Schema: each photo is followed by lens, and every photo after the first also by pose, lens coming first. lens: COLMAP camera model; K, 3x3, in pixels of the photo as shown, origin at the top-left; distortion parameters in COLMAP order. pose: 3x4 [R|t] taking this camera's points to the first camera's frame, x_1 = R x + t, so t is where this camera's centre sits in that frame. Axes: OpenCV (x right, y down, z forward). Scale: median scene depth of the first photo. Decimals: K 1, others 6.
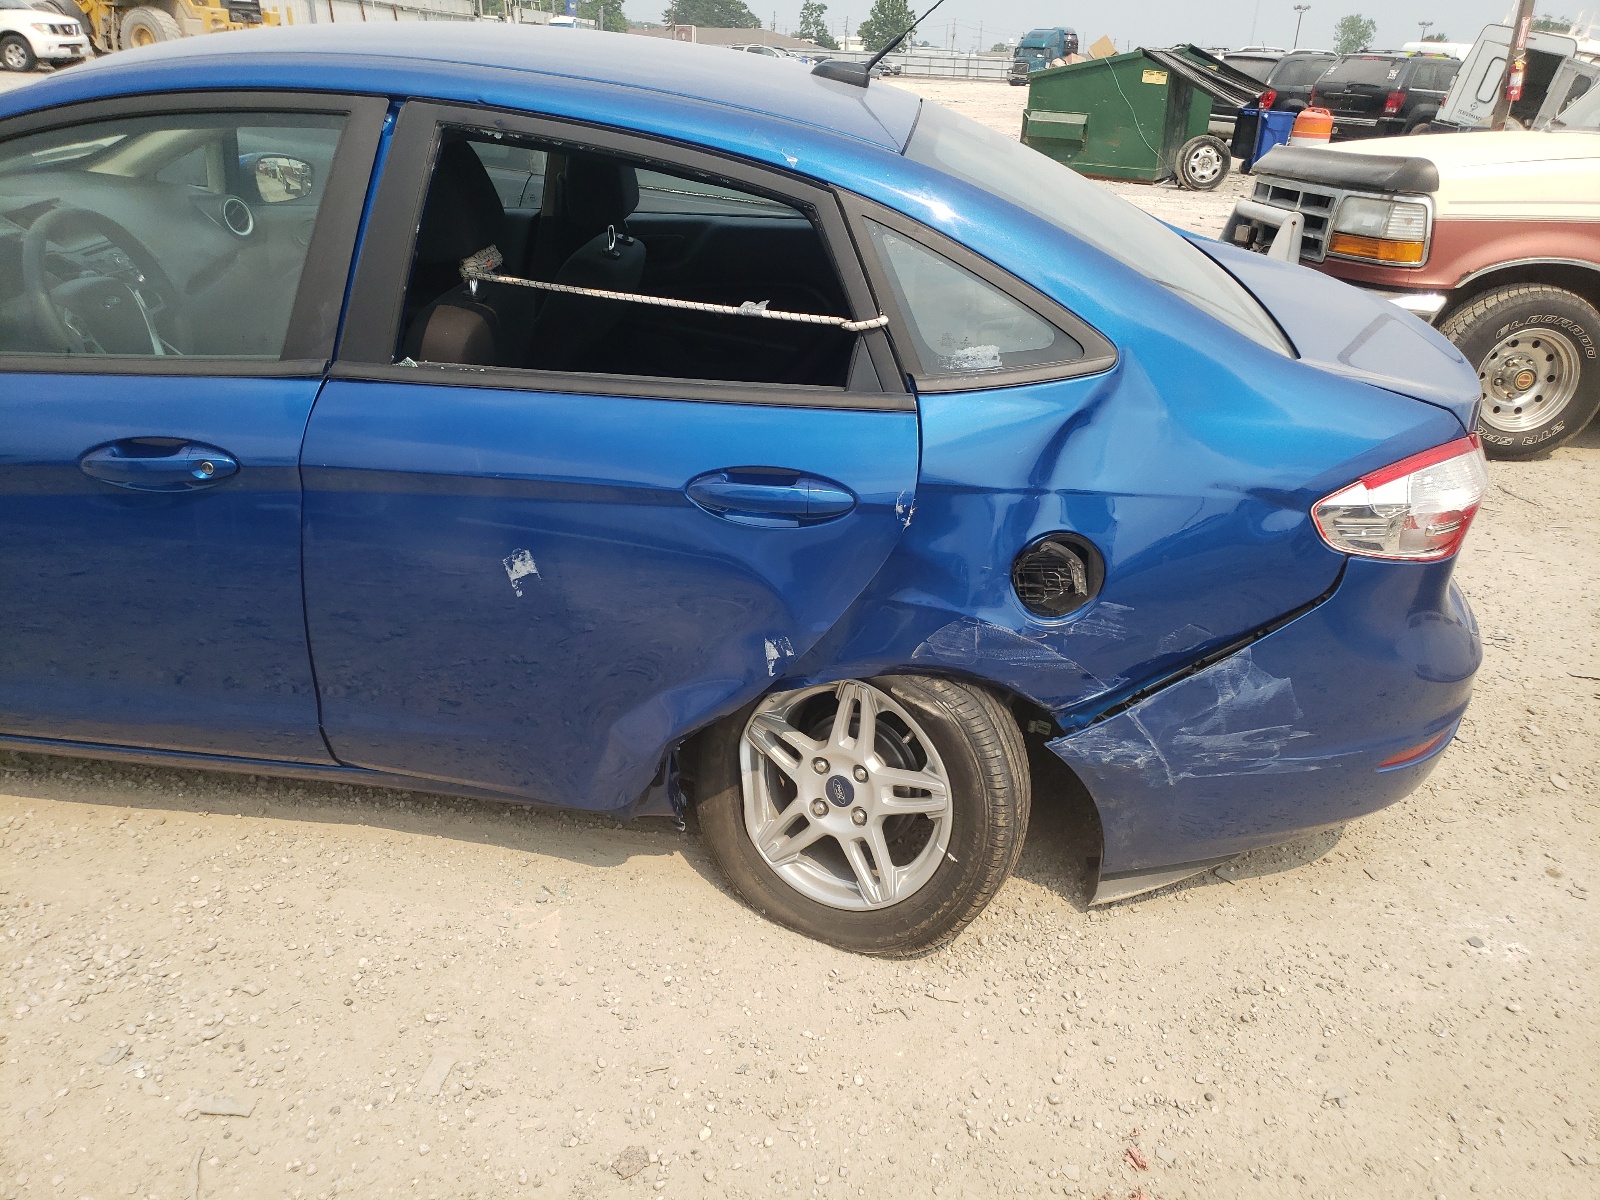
lens RADIAL K [[1213.0, 0, 797.5], [0, 1213.0, 608.1], [0, 0, 1]] dist [0.006519, -0.004735]
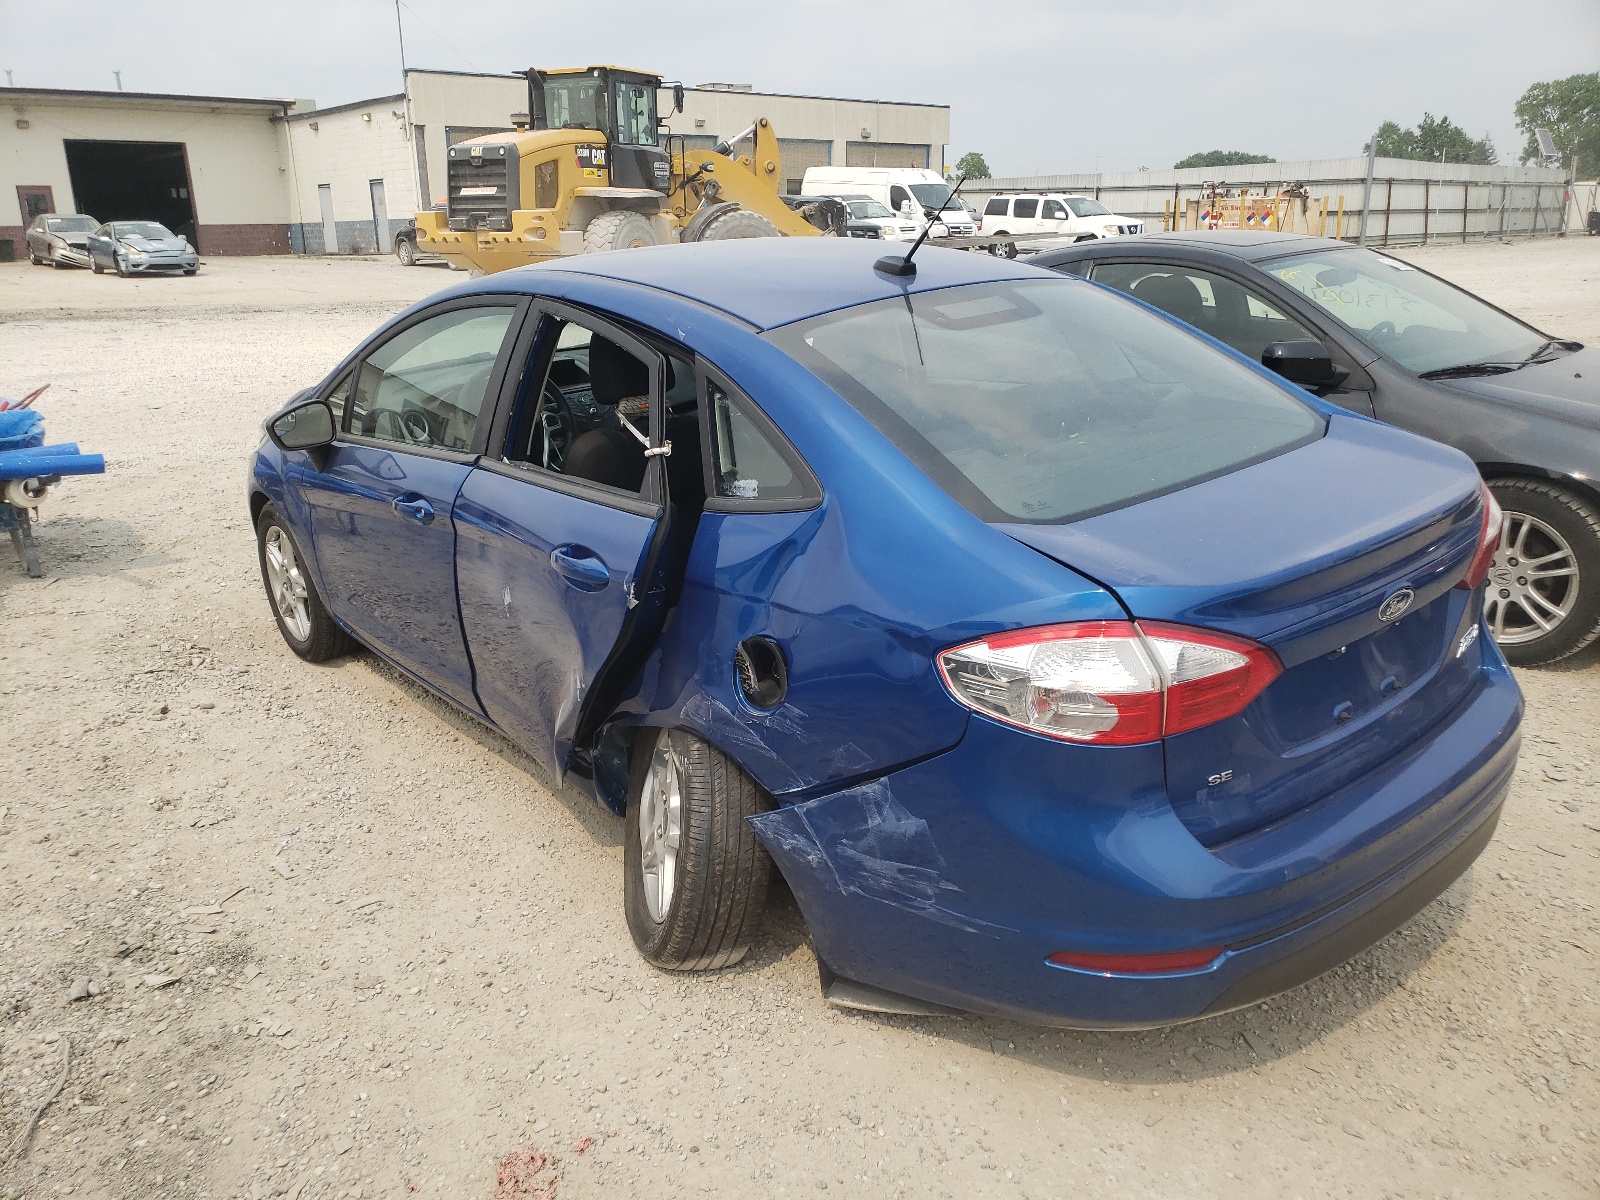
lens RADIAL K [[1213.0, 0, 795.8], [0, 1213.0, 596.1], [0, 0, 1]] dist [0.006519, -0.004735]
pose [[0.698088, 0.148475, -0.700448, 1.030126], [-0.245643, 0.968555, -0.039509, -0.059344], [0.672557, 0.199641, 0.712609, 0.158097]]
